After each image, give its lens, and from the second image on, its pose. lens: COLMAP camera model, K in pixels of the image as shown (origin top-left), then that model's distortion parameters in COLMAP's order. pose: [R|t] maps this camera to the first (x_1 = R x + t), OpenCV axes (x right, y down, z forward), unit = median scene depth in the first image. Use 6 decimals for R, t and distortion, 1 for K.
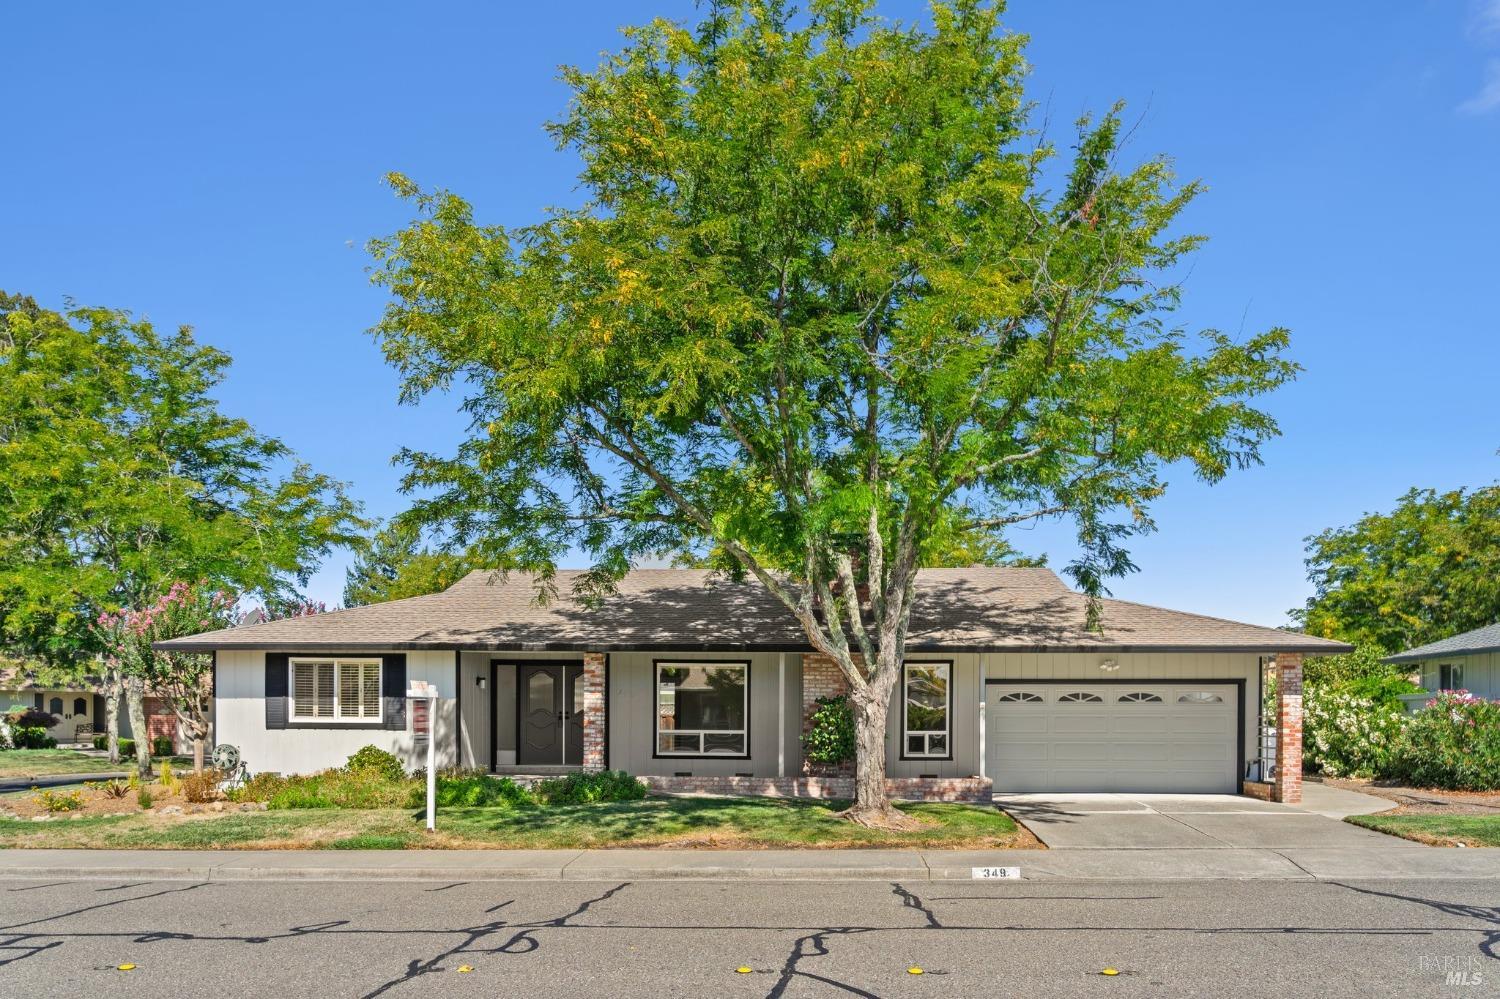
lens RADIAL K [[1193.1, 0, 748.3], [0, 1193.1, 585.7], [0, 0, 1]] dist [-0.016200, -0.010811]
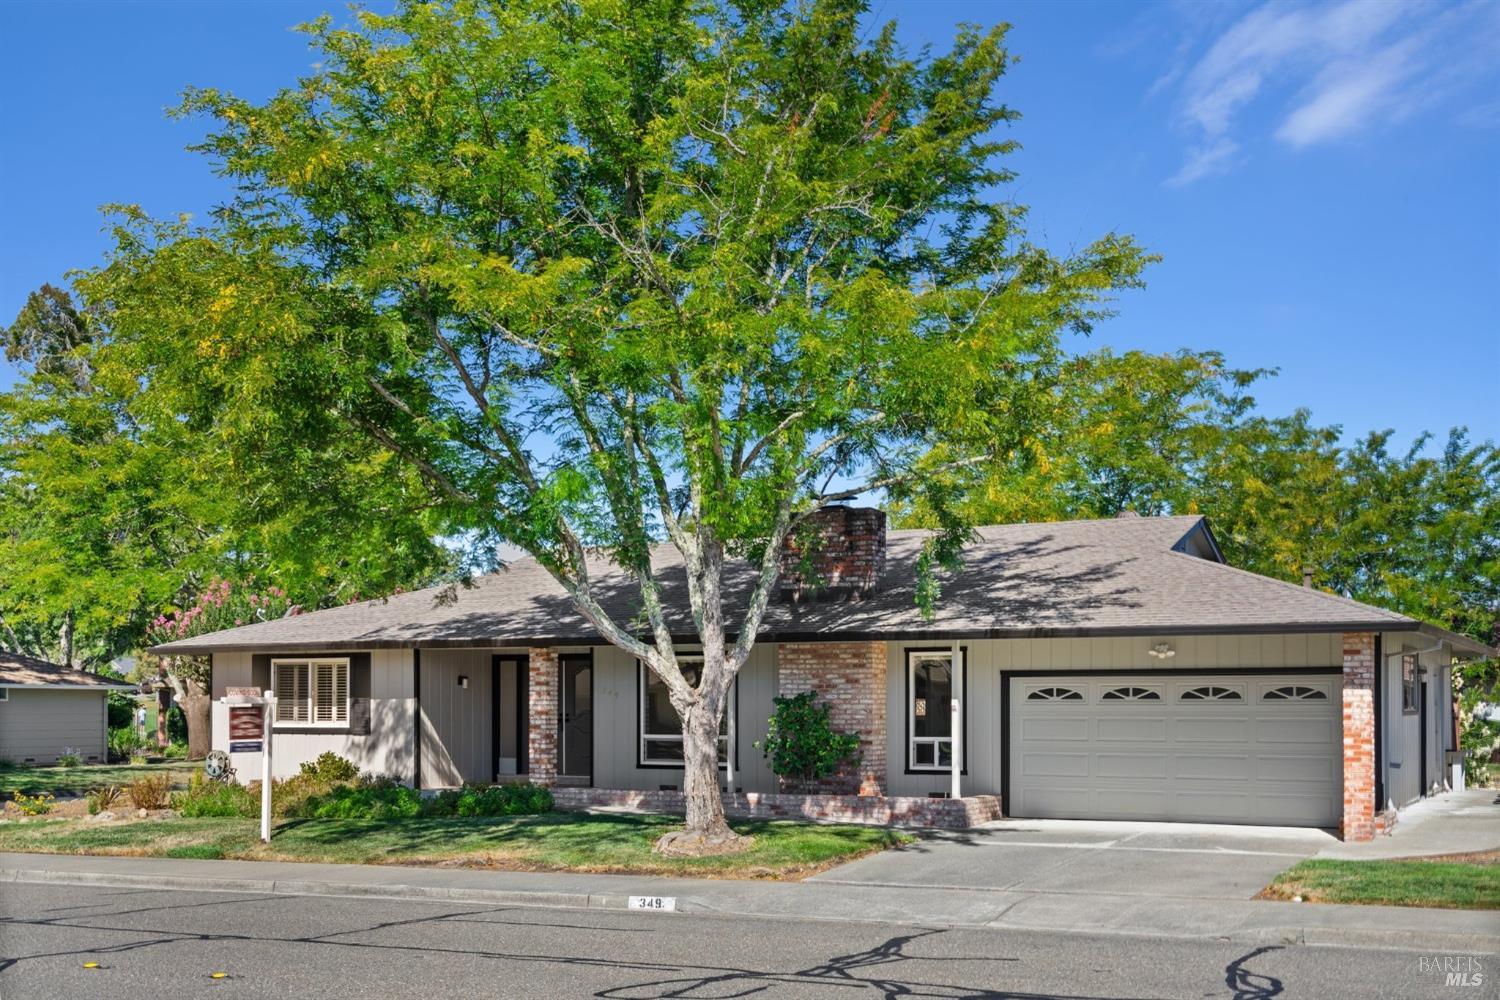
lens RADIAL K [[1652.1, 0, 750.0], [0, 1652.1, 500.0], [0, 0, 1]] dist [0.021461, -0.010832]
pose [[0.915166, -0.054133, -0.399427, 0.508956], [0.047963, 0.998525, -0.025434, -0.014414], [0.400214, 0.004119, 0.916412, -0.061023]]
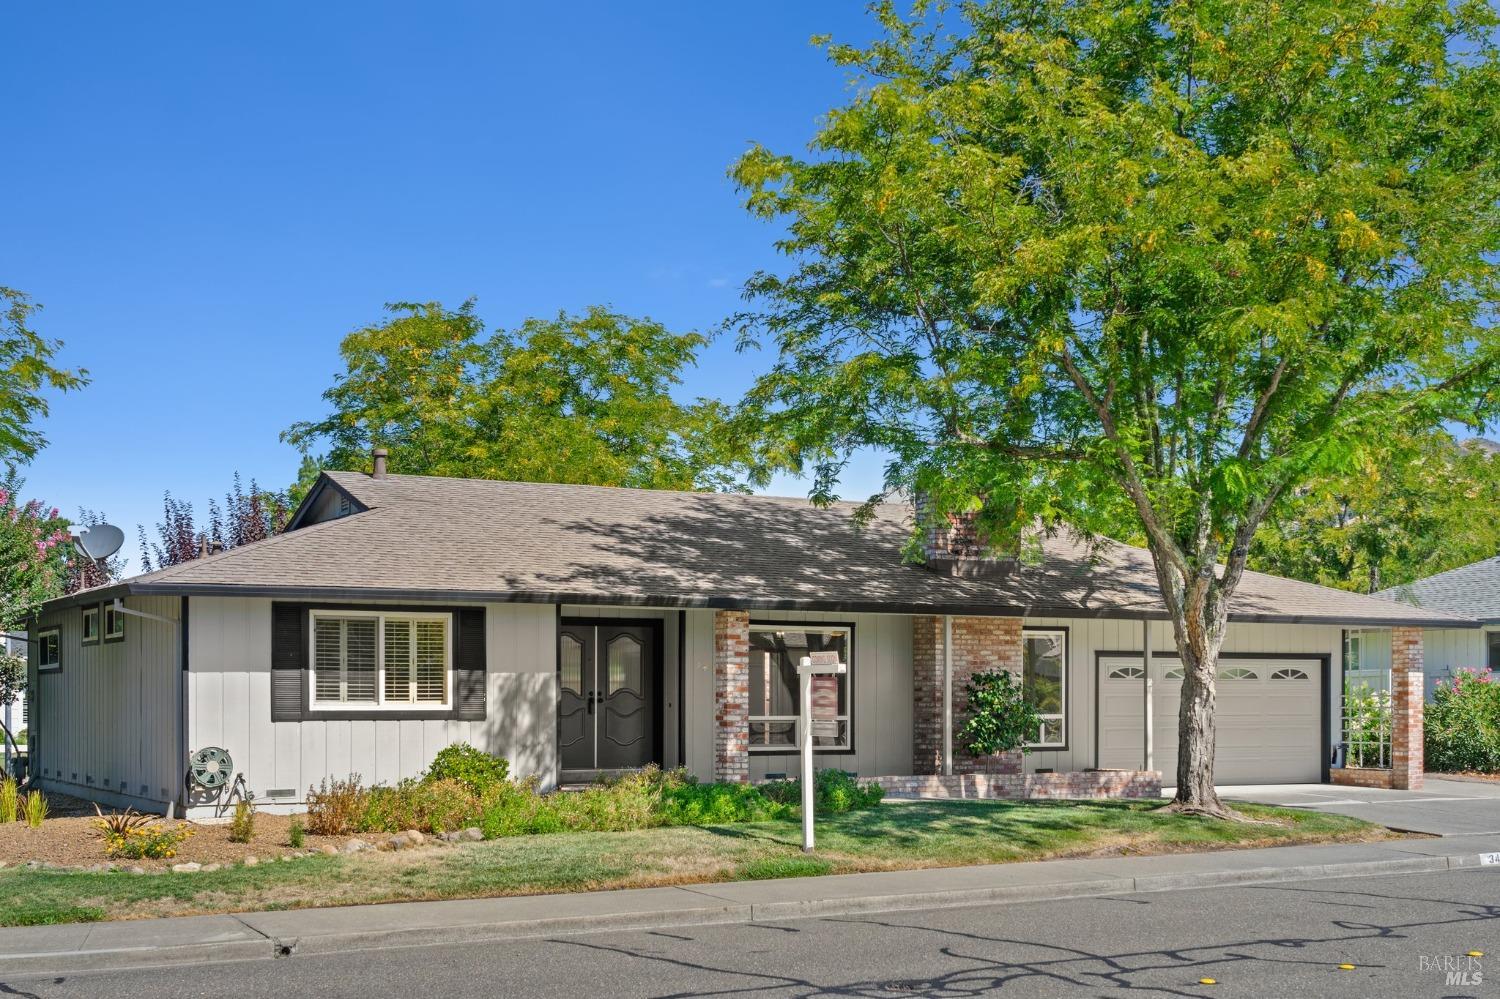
lens RADIAL K [[1938.4, 0, 750.0], [0, 1938.4, 499.5], [0, 0, 1]] dist [0.039267, 0.055898]
pose [[0.852086, 0.048503, 0.521150, -0.746085], [-0.052012, 0.998615, -0.007899, -0.002927], [-0.520811, -0.020375, 0.853429, -0.016375]]
